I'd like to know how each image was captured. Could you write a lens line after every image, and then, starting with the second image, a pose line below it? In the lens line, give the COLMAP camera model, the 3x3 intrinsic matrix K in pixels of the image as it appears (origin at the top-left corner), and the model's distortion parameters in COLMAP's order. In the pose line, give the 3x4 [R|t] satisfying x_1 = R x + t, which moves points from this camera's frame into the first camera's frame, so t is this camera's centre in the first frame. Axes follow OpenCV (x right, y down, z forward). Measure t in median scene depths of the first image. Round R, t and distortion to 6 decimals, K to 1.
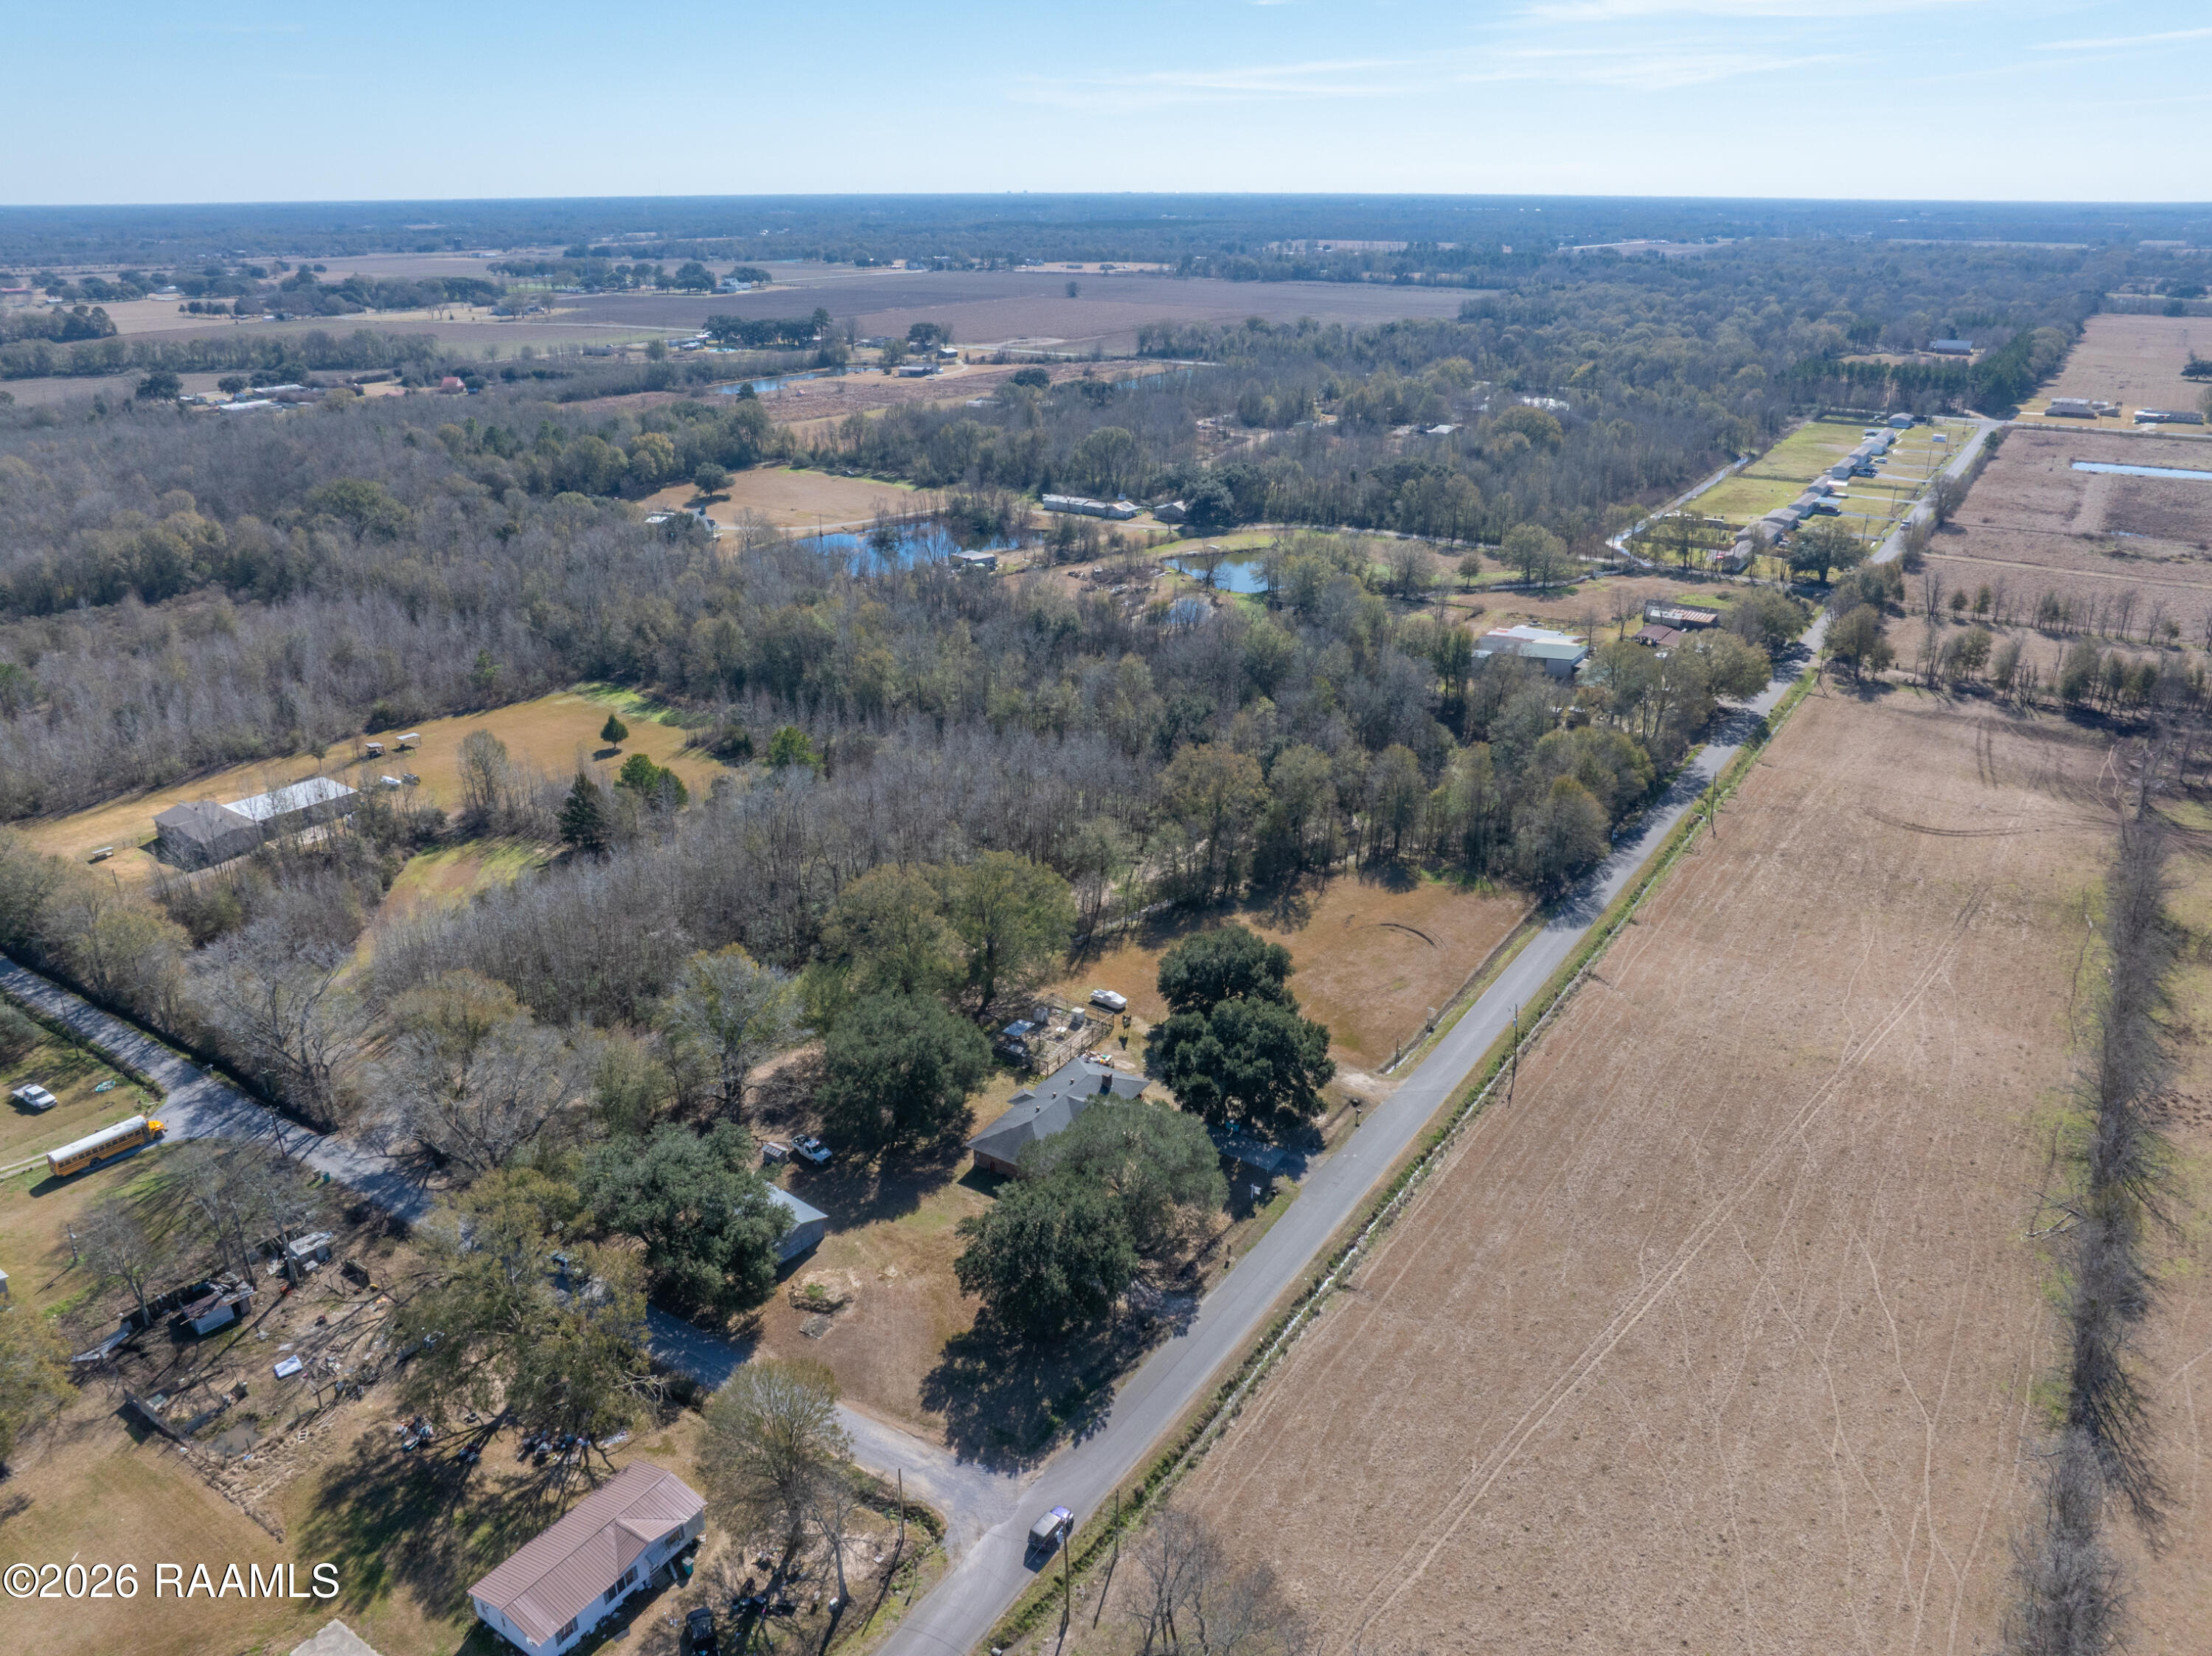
lens RADIAL K [[1552.4, 0, 1116.3], [0, 1552.4, 826.0], [0, 0, 1]] dist [-0.041747, 0.002311]
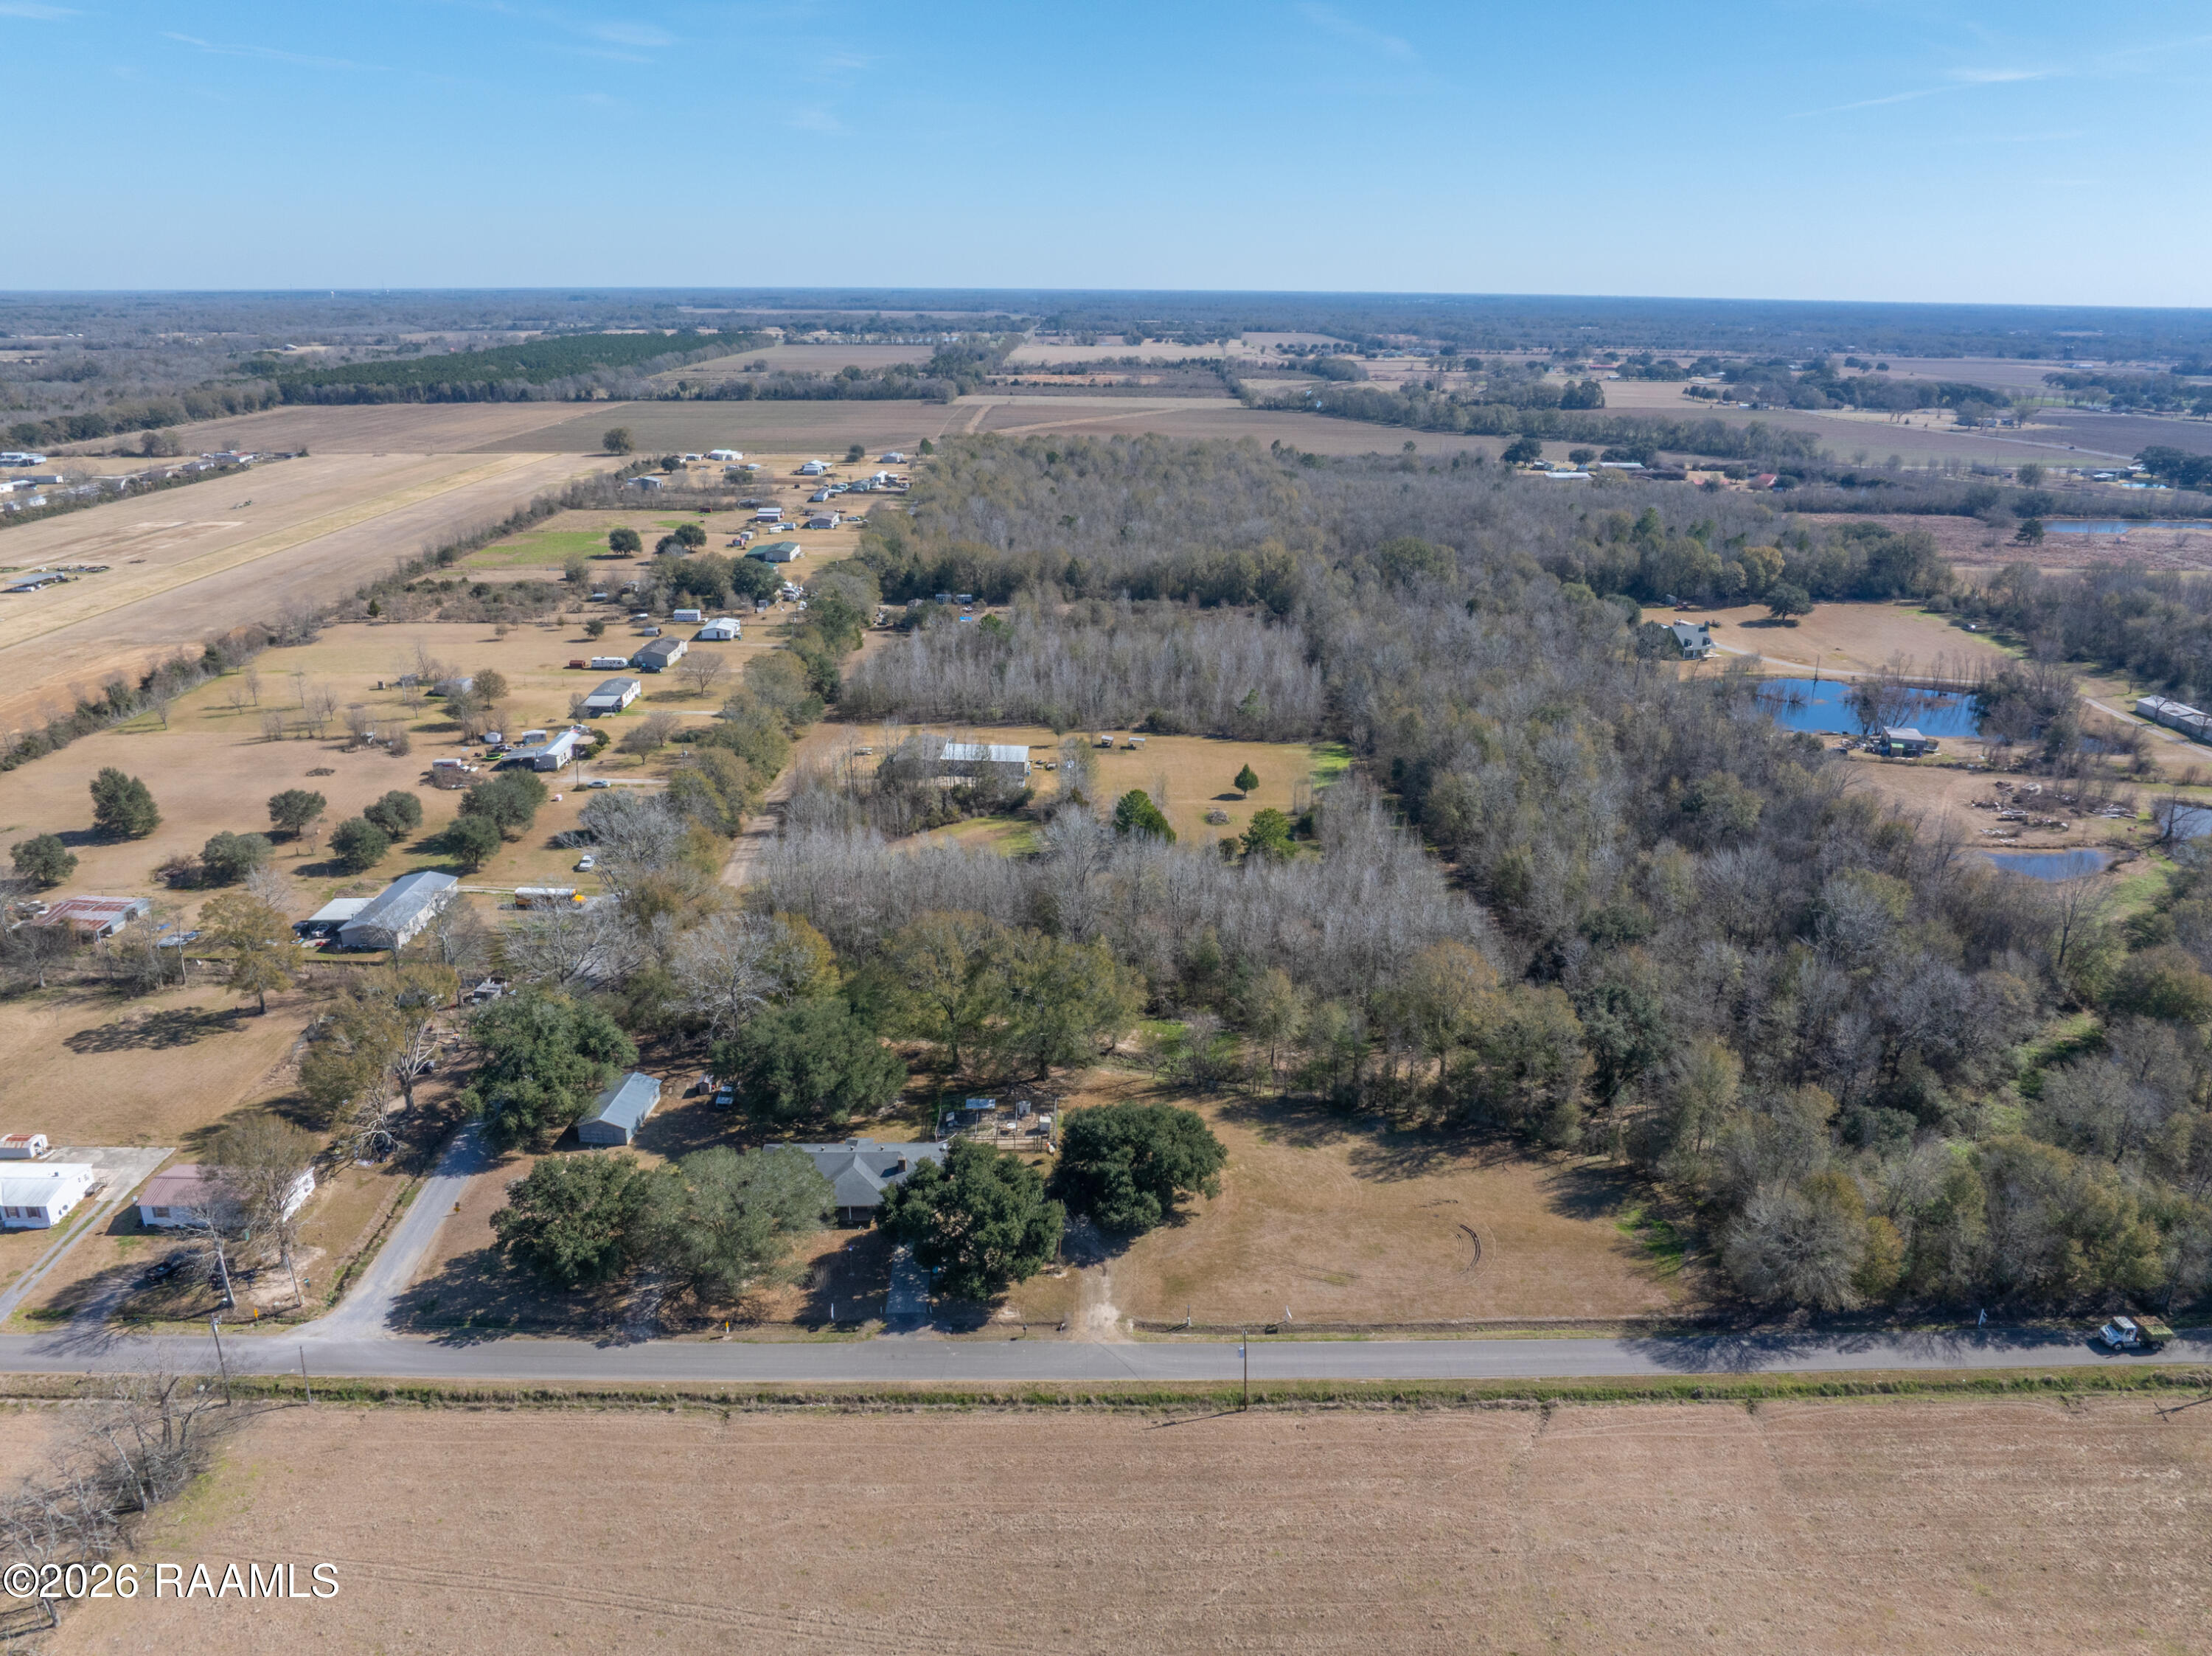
lens RADIAL K [[1552.4, 0, 1116.3], [0, 1552.4, 826.0], [0, 0, 1]] dist [-0.041747, 0.002311]
pose [[0.562363, 0.277989, -0.778762, 0.626512], [-0.323145, 0.940785, 0.102475, -0.149110], [0.761134, 0.194025, 0.618893, 0.355810]]
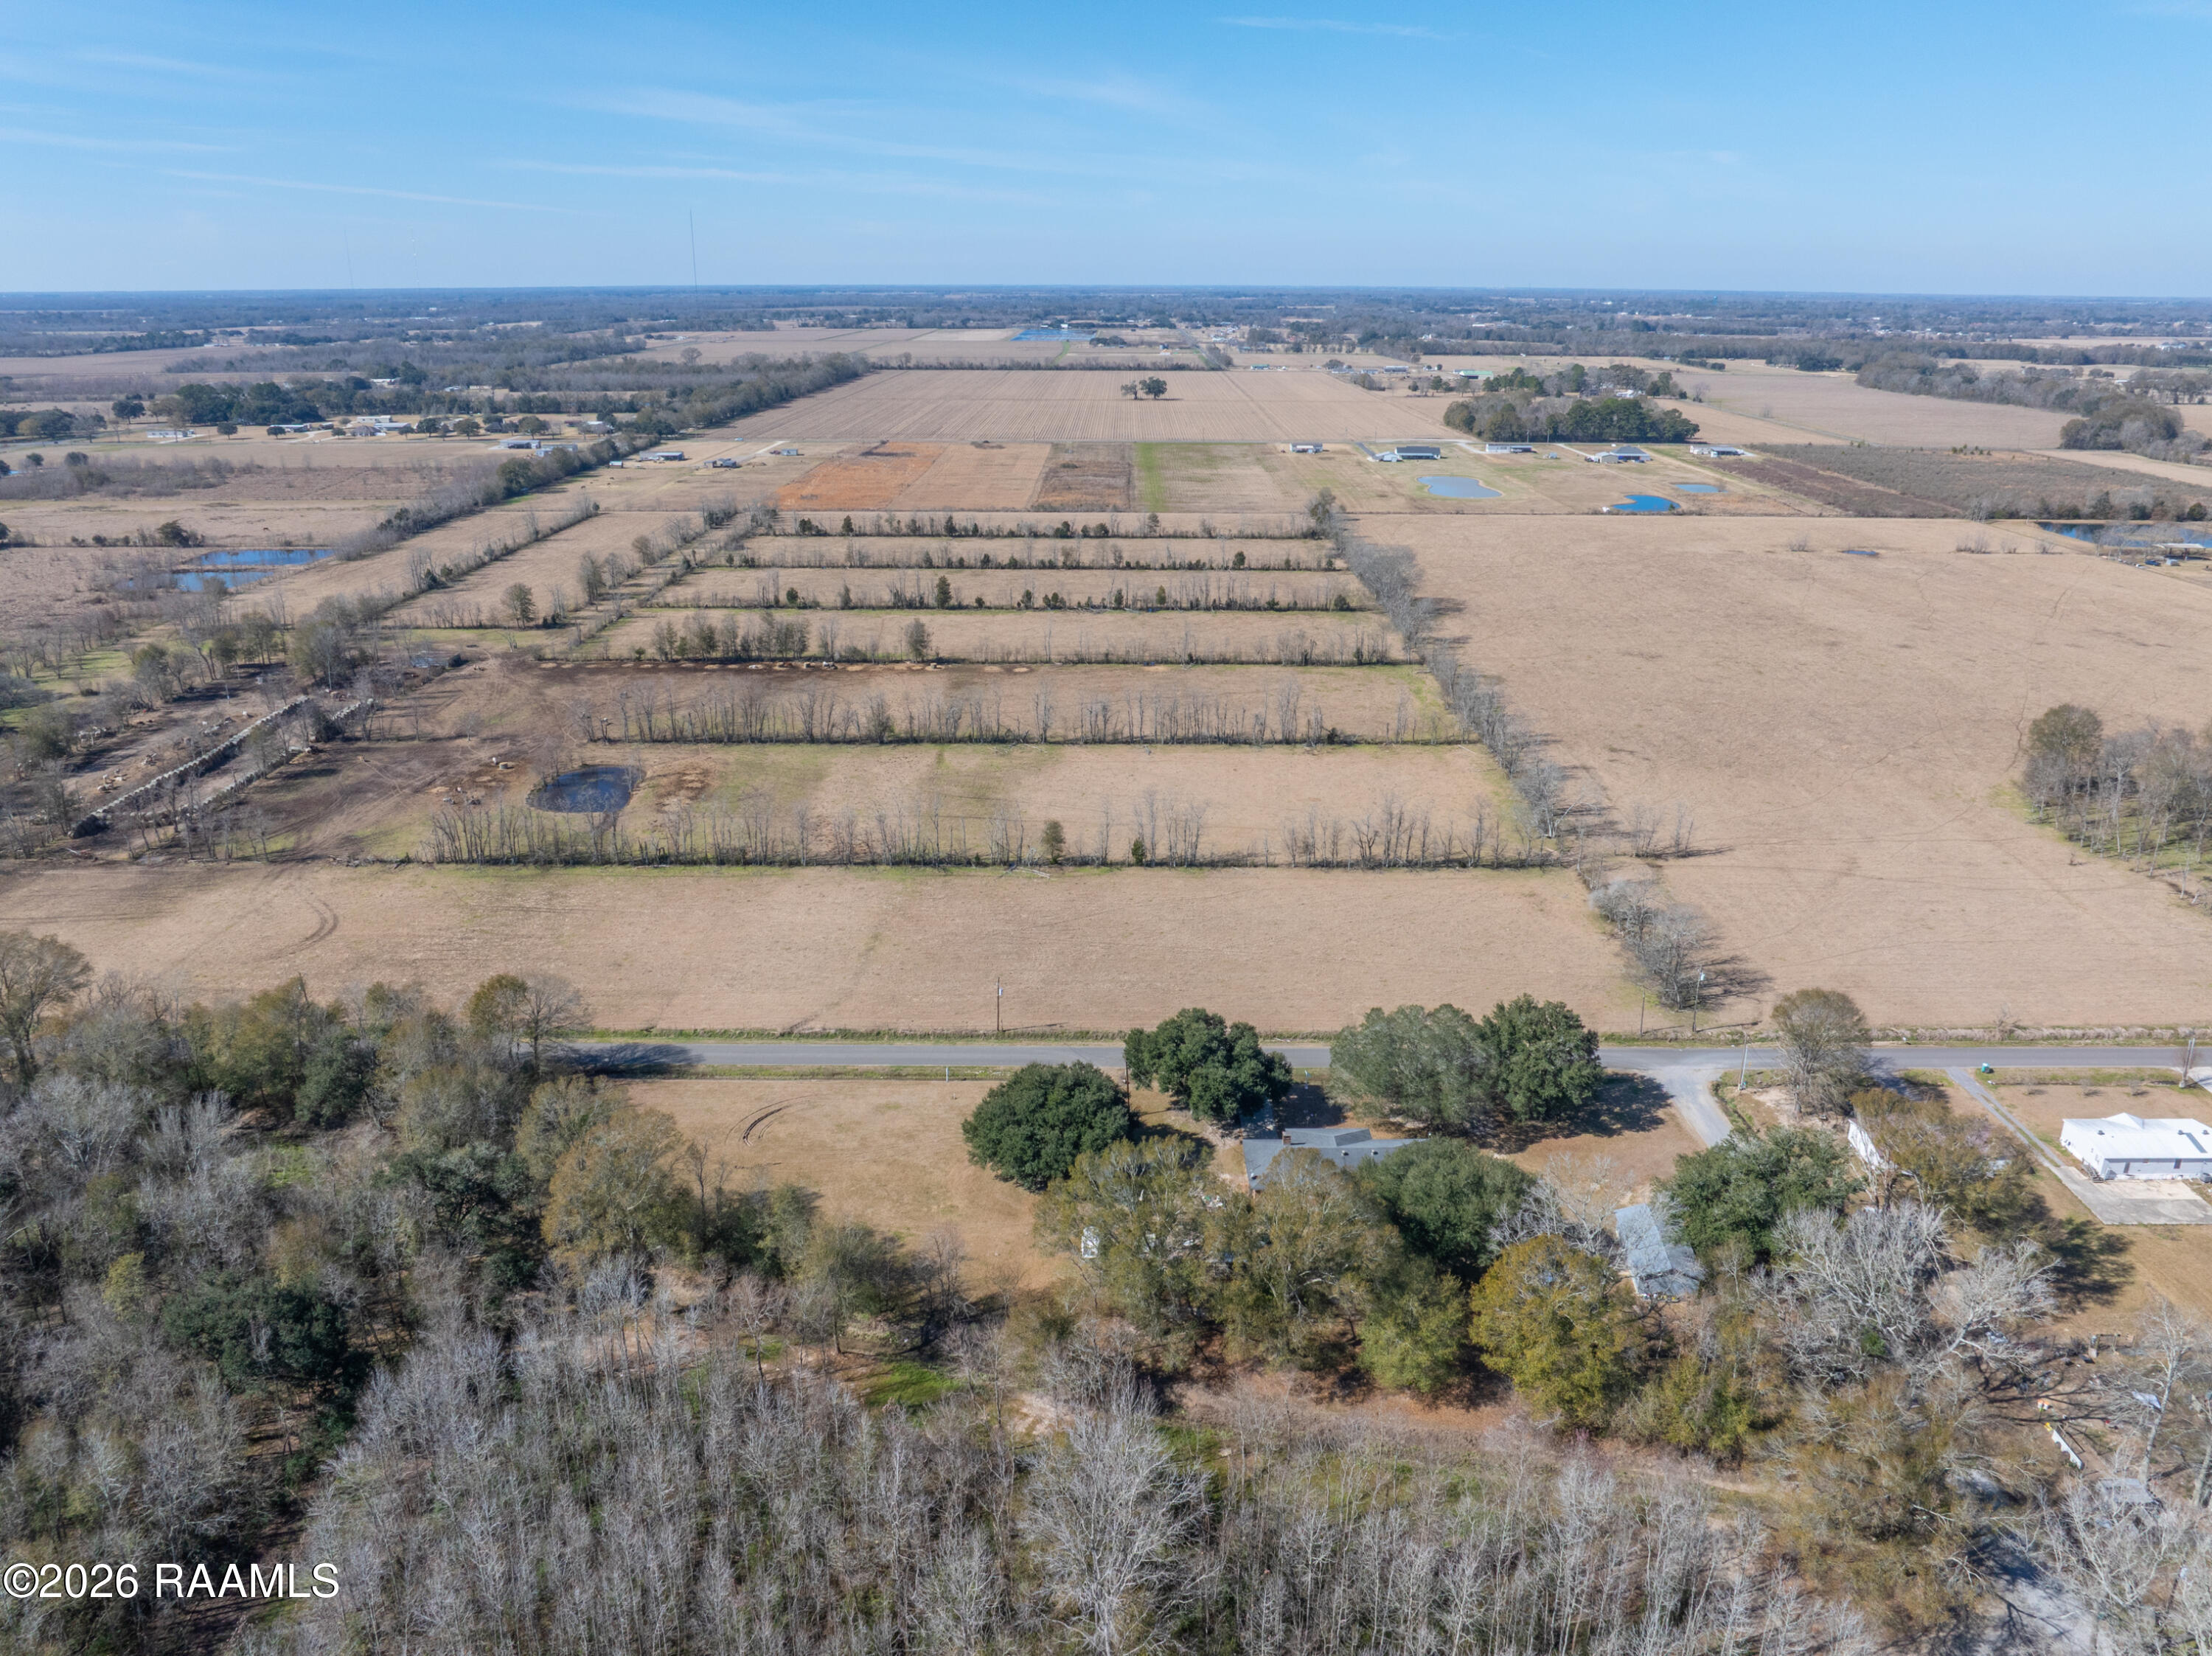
lens RADIAL K [[1552.4, 0, 1116.3], [0, 1552.4, 826.0], [0, 0, 1]] dist [-0.041747, 0.002311]
pose [[-0.541394, -0.276382, 0.794044, -0.544146], [0.319525, 0.805931, 0.498377, -0.423398], [-0.777687, 0.523535, -0.348015, 1.057160]]
